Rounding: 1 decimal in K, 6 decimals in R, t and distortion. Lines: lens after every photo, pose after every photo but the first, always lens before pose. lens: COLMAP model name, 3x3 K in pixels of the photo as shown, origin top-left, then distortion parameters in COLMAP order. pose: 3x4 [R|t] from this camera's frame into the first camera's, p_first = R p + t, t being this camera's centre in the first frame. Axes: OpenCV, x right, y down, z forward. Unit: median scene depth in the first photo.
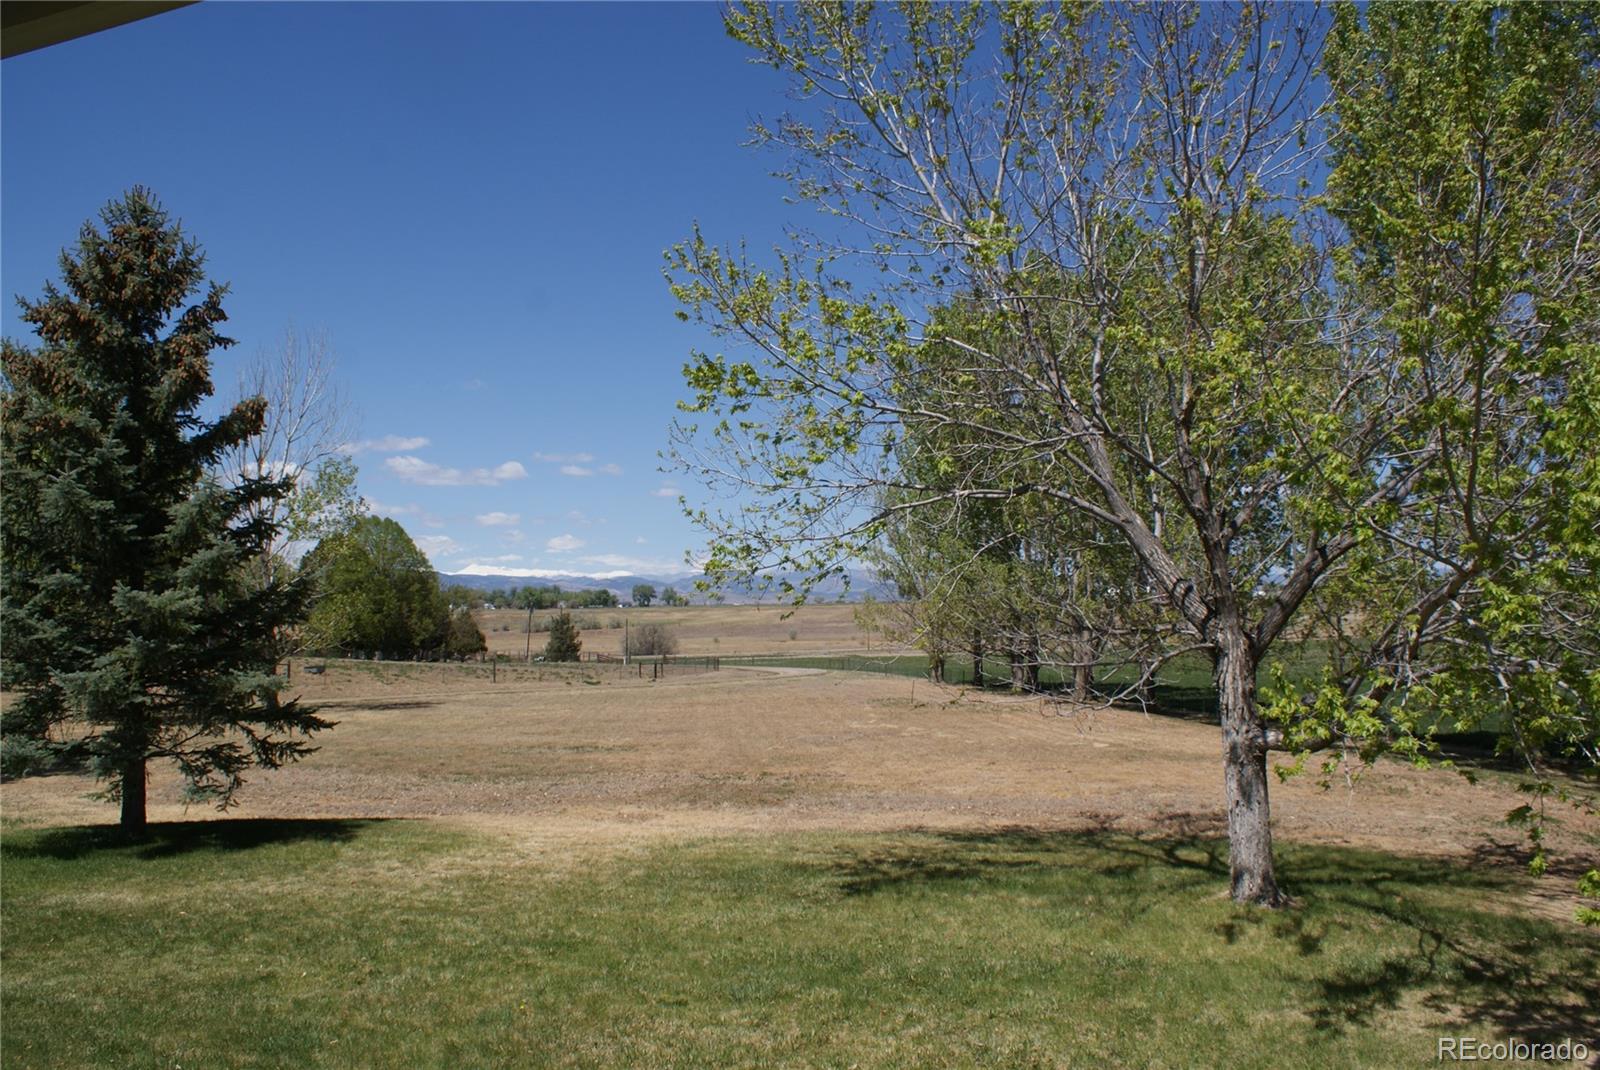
lens RADIAL K [[1254.5, 0, 853.1], [0, 1254.5, 573.8], [0, 0, 1]] dist [-0.141365, 0.106578]
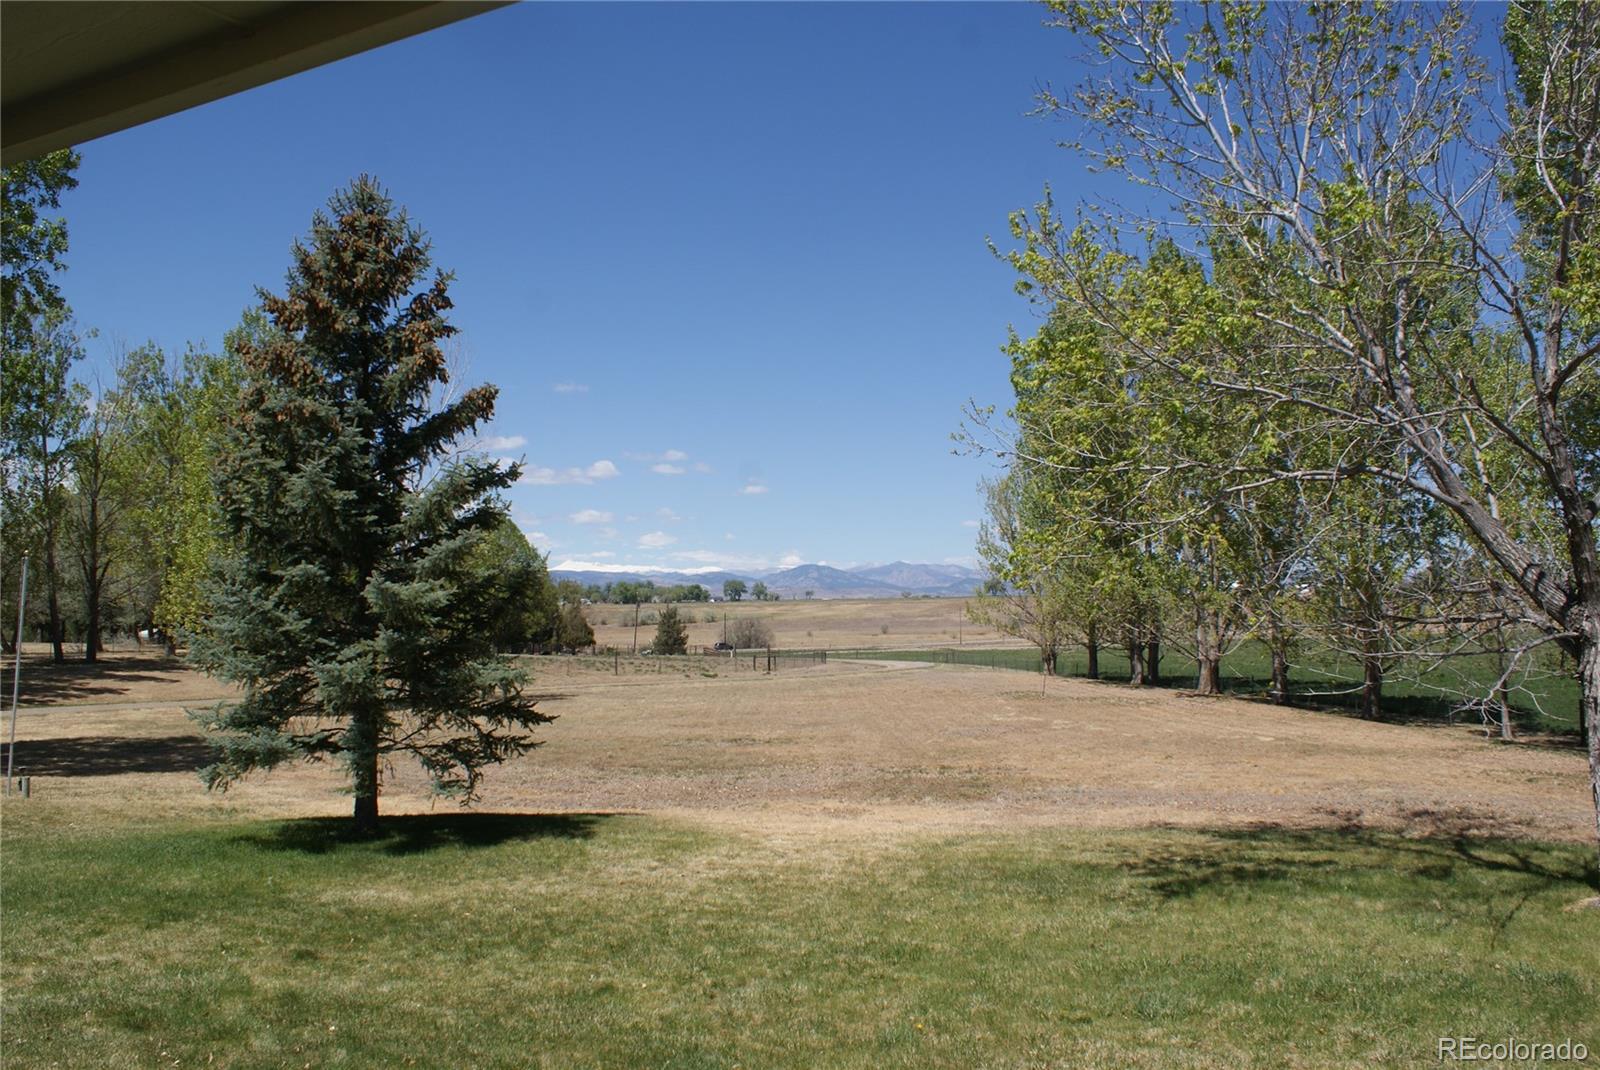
lens RADIAL K [[1254.5, 0, 871.3], [0, 1254.5, 566.1], [0, 0, 1]] dist [-0.141365, 0.106578]
pose [[0.997549, -0.003632, -0.069877, -0.120316], [0.003596, 0.999993, -0.000648, 0.003238], [0.069878, 0.000395, 0.997555, 0.030927]]
